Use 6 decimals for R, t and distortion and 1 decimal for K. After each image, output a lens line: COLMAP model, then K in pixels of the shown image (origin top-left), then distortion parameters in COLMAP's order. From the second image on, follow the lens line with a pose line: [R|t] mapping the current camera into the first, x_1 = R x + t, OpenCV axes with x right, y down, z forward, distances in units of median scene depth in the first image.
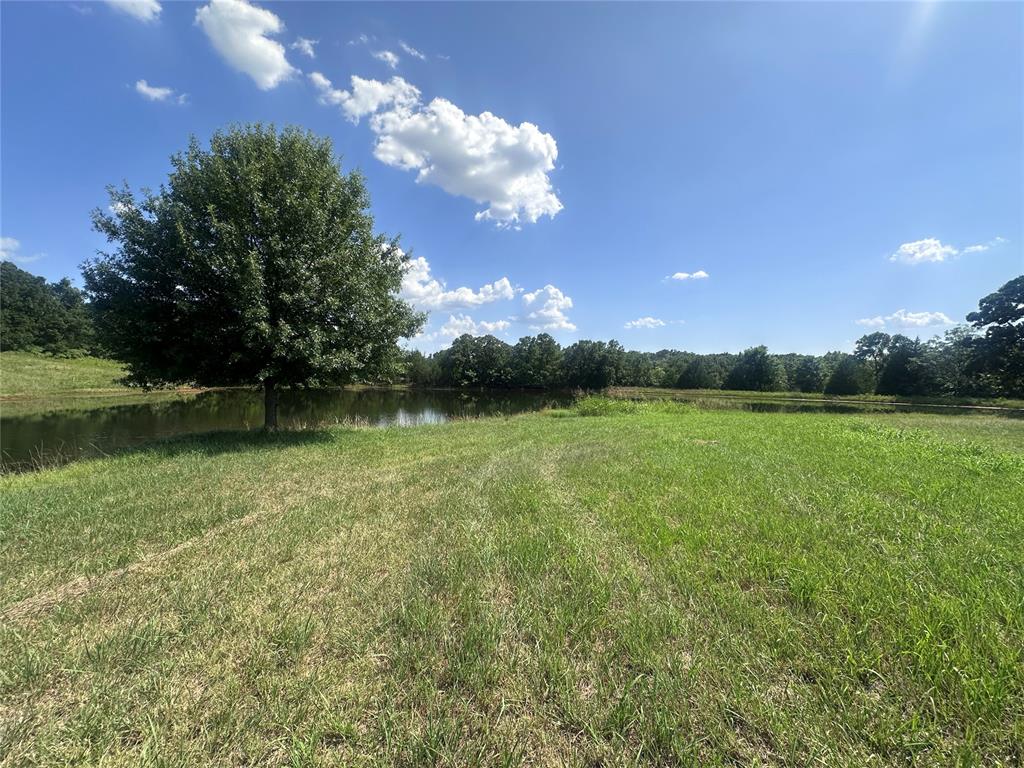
lens RADIAL K [[407.5, 0, 511.5], [0, 407.5, 381.9], [0, 0, 1]] dist [-0.003954, 0.001287]
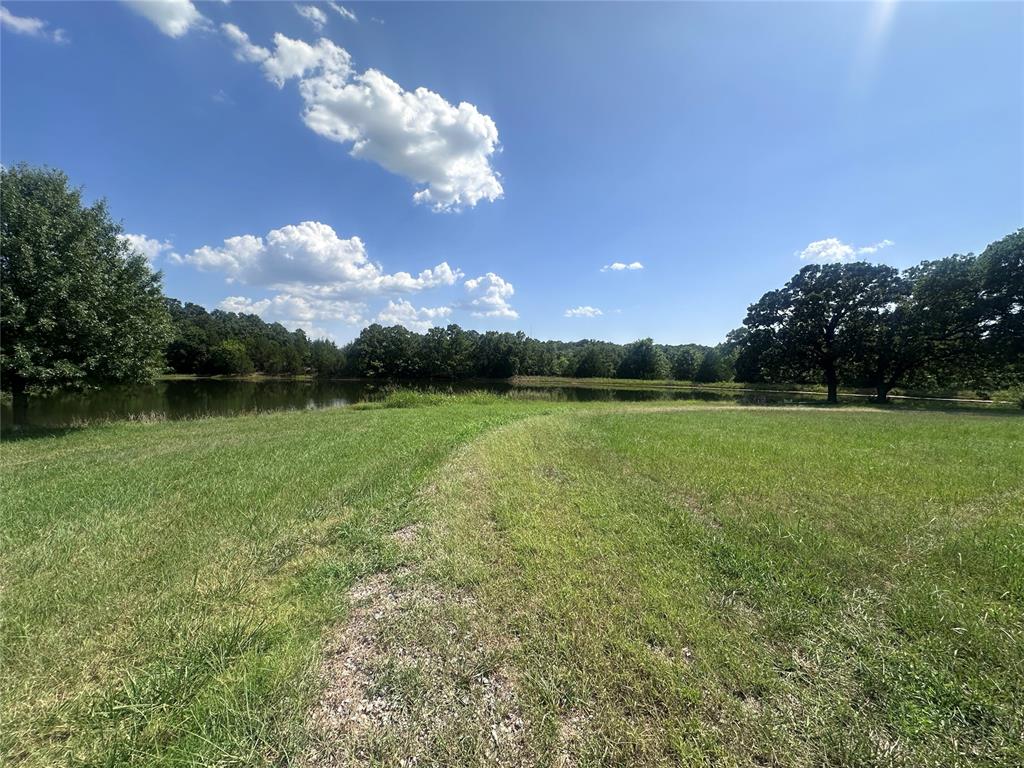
lens RADIAL K [[407.5, 0, 510.4], [0, 407.5, 385.7], [0, 0, 1]] dist [-0.003954, 0.001287]
pose [[0.990444, -0.009750, 0.137569, 0.089196], [0.004221, 0.999174, 0.040425, -0.005609], [-0.137849, -0.039458, 0.989667, -0.045086]]
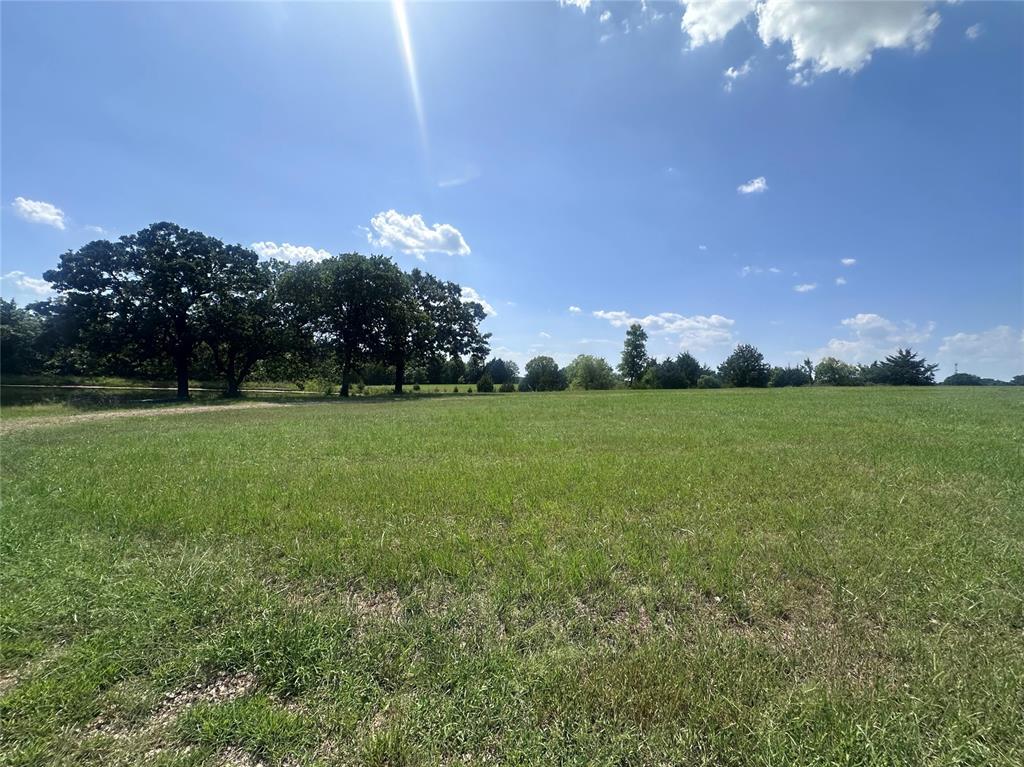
lens RADIAL K [[407.5, 0, 509.8], [0, 407.5, 393.2], [0, 0, 1]] dist [-0.003954, 0.001287]
pose [[-0.066923, -0.049553, 0.996527, 0.103662], [-0.038850, 0.998138, 0.047025, -0.002134], [-0.997002, -0.035568, -0.068723, 0.058575]]
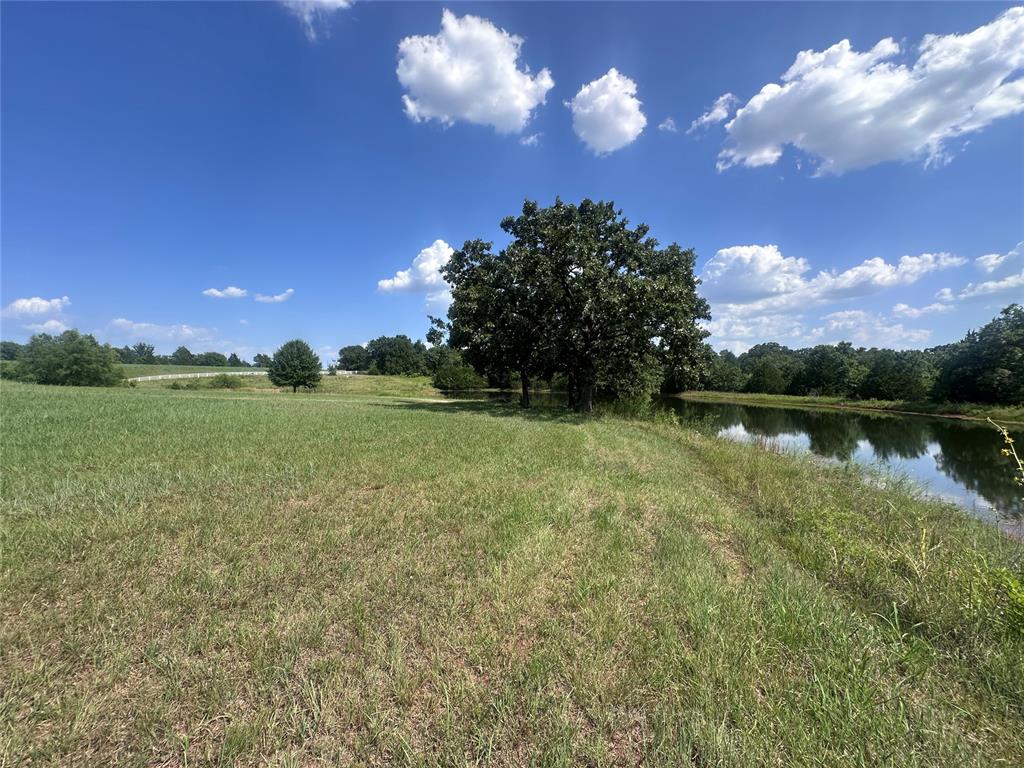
lens RADIAL K [[407.5, 0, 531.1], [0, 407.5, 355.4], [0, 0, 1]] dist [-0.003954, 0.001287]
pose [[0.693280, -0.061101, -0.718073, 0.790404], [0.002006, 0.996559, -0.082861, 0.007072], [0.720665, 0.056005, 0.691017, -0.061714]]
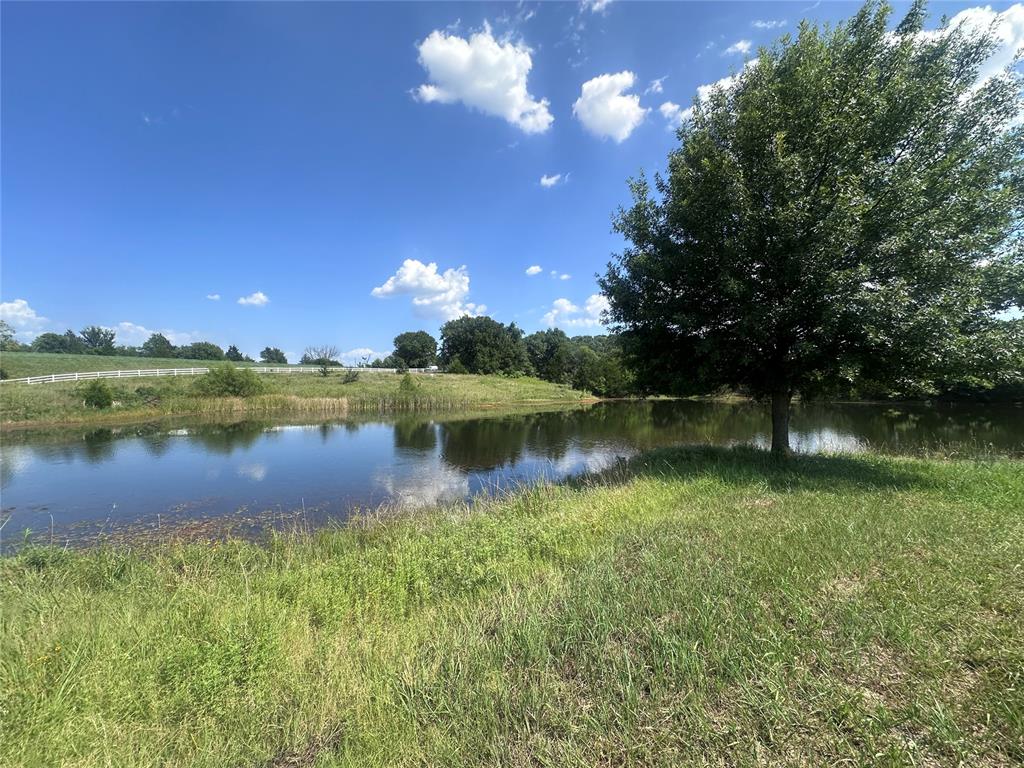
lens RADIAL K [[407.5, 0, 512.6], [0, 407.5, 379.7], [0, 0, 1]] dist [-0.003954, 0.001287]
pose [[0.683952, -0.030436, -0.728892, -0.052764], [0.003924, 0.999268, -0.038044, 0.001951], [0.729516, 0.023160, 0.683571, 0.020603]]
